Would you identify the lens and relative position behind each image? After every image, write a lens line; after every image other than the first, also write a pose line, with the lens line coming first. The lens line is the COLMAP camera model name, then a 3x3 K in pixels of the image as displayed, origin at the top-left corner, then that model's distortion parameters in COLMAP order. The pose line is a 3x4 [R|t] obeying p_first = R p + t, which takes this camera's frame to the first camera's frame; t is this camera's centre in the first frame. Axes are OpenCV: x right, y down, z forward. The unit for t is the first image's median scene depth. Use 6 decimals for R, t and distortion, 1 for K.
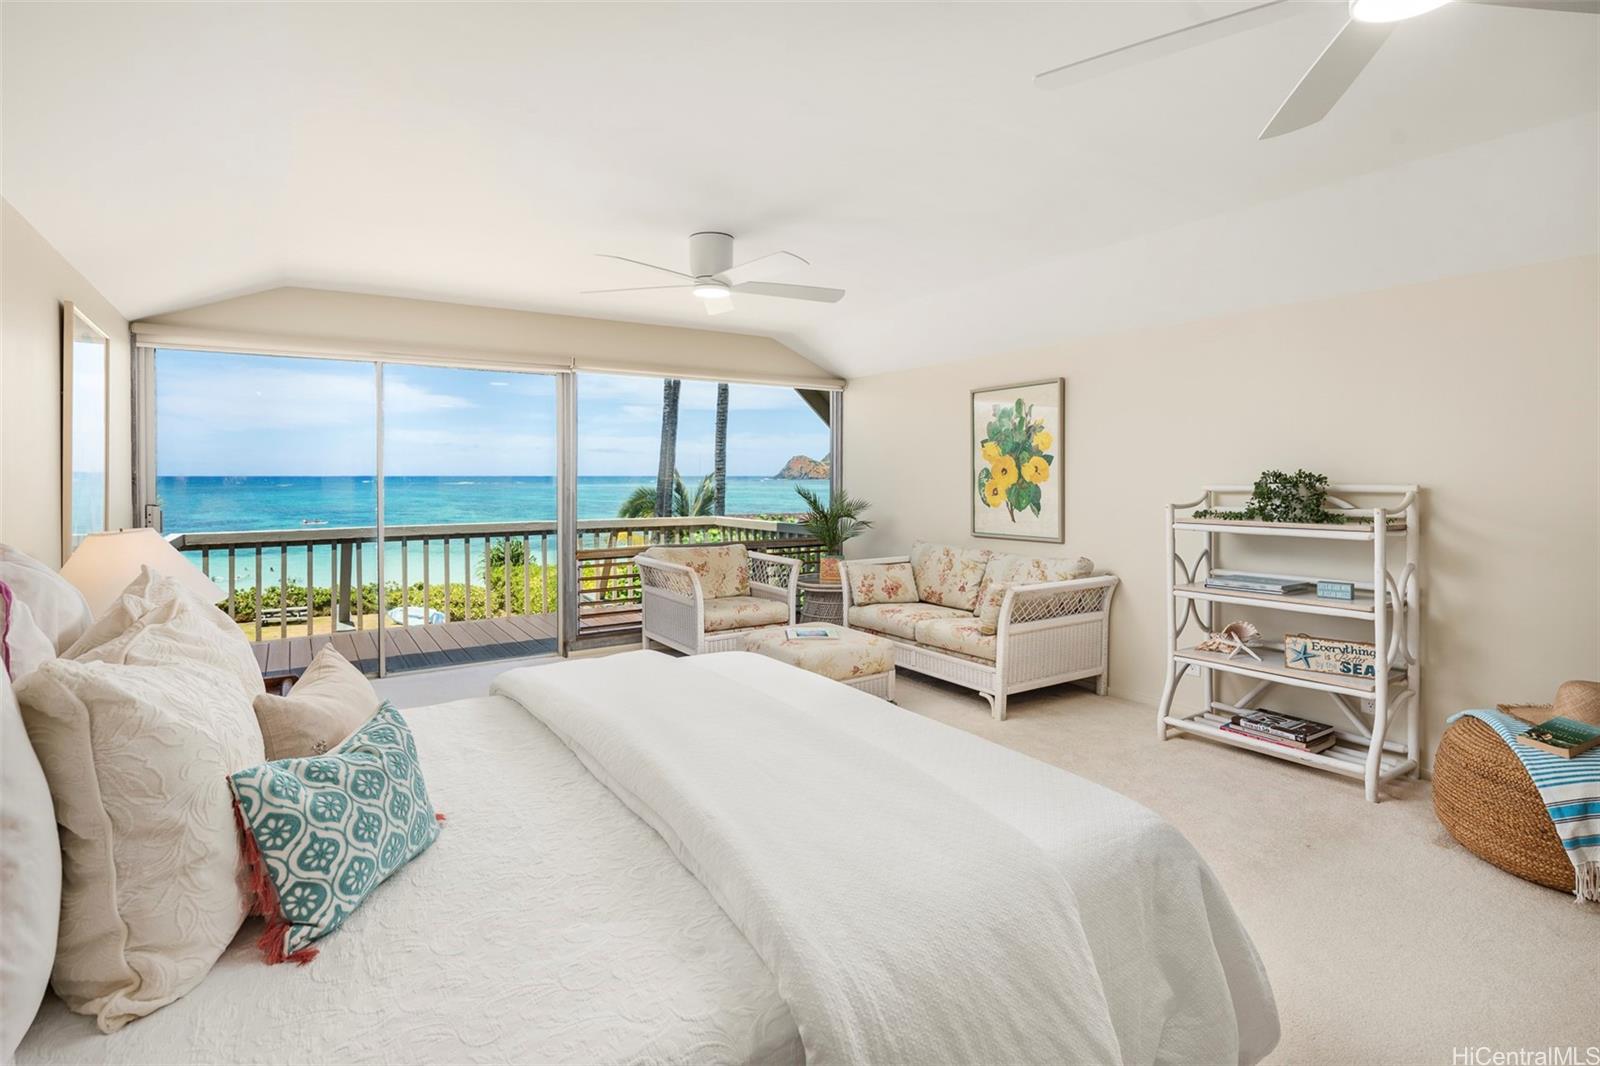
lens RADIAL K [[782.8, 0, 801.0], [0, 782.8, 486.5], [0, 0, 1]] dist [-0.000571, -0.000171]
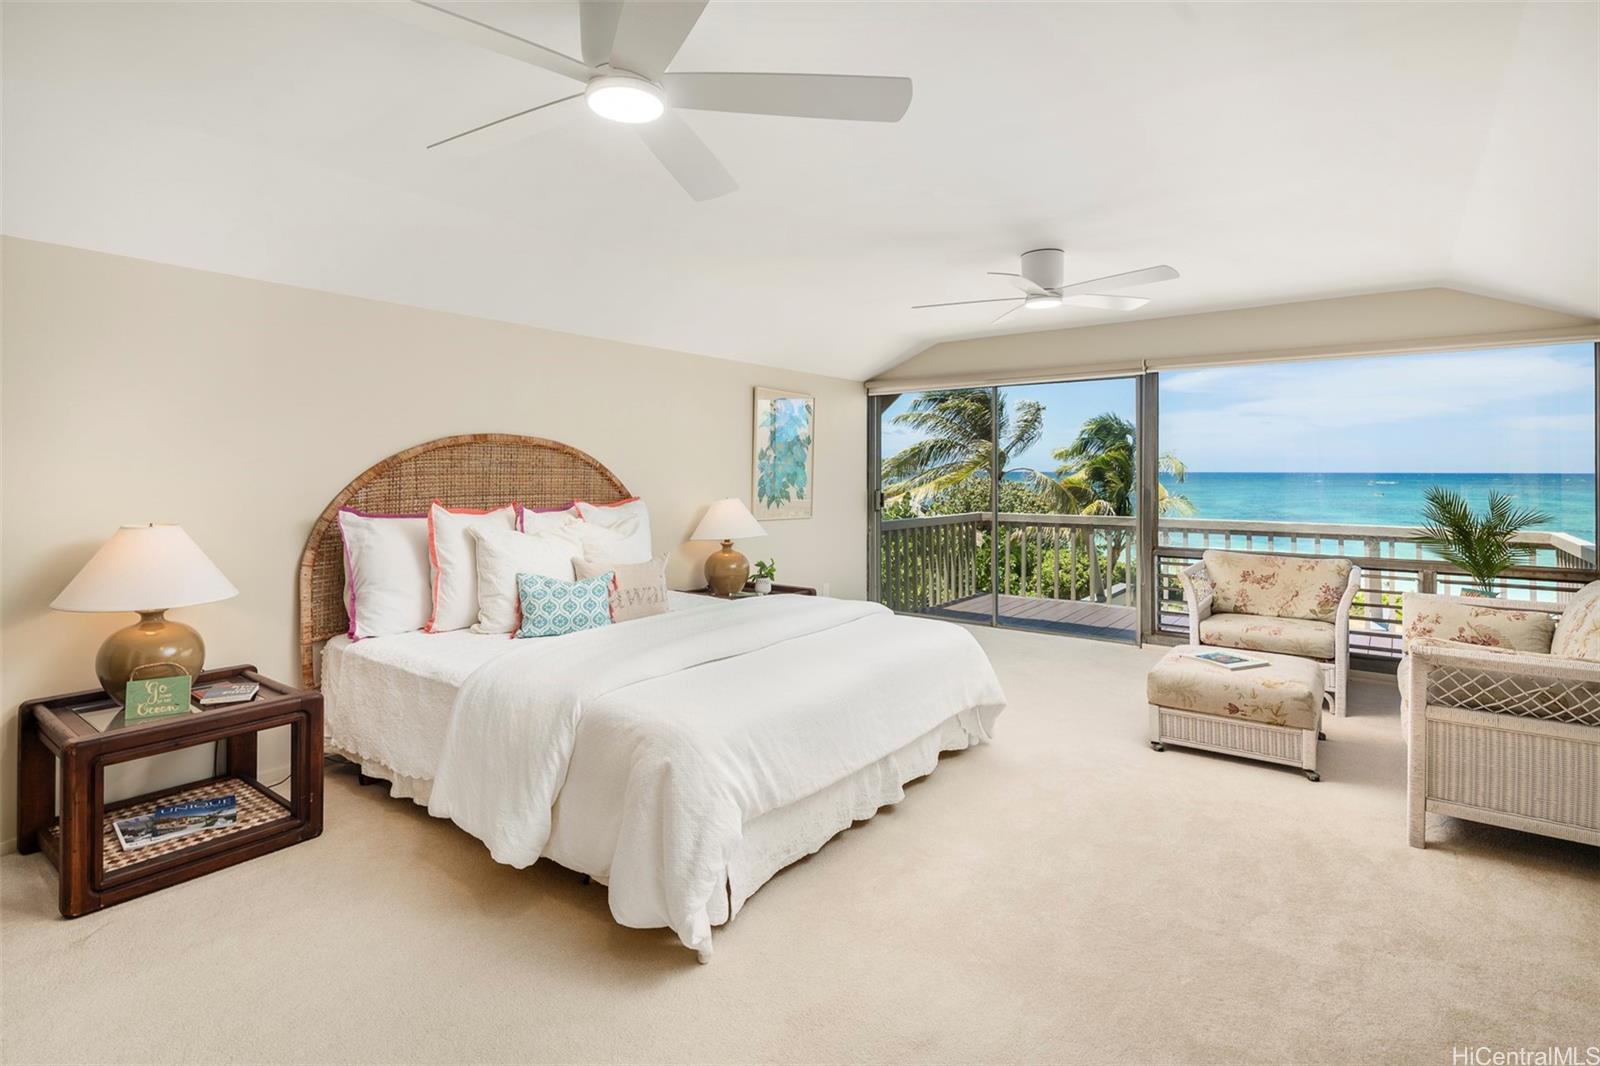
lens RADIAL K [[782.8, 0, 790.3], [0, 782.8, 465.9], [0, 0, 1]] dist [-0.000571, -0.000171]
pose [[0.348388, -0.002566, -0.937347, 0.351290], [-0.017172, 0.999811, -0.009119, -0.003999], [0.937193, 0.019273, 0.348279, 0.135207]]
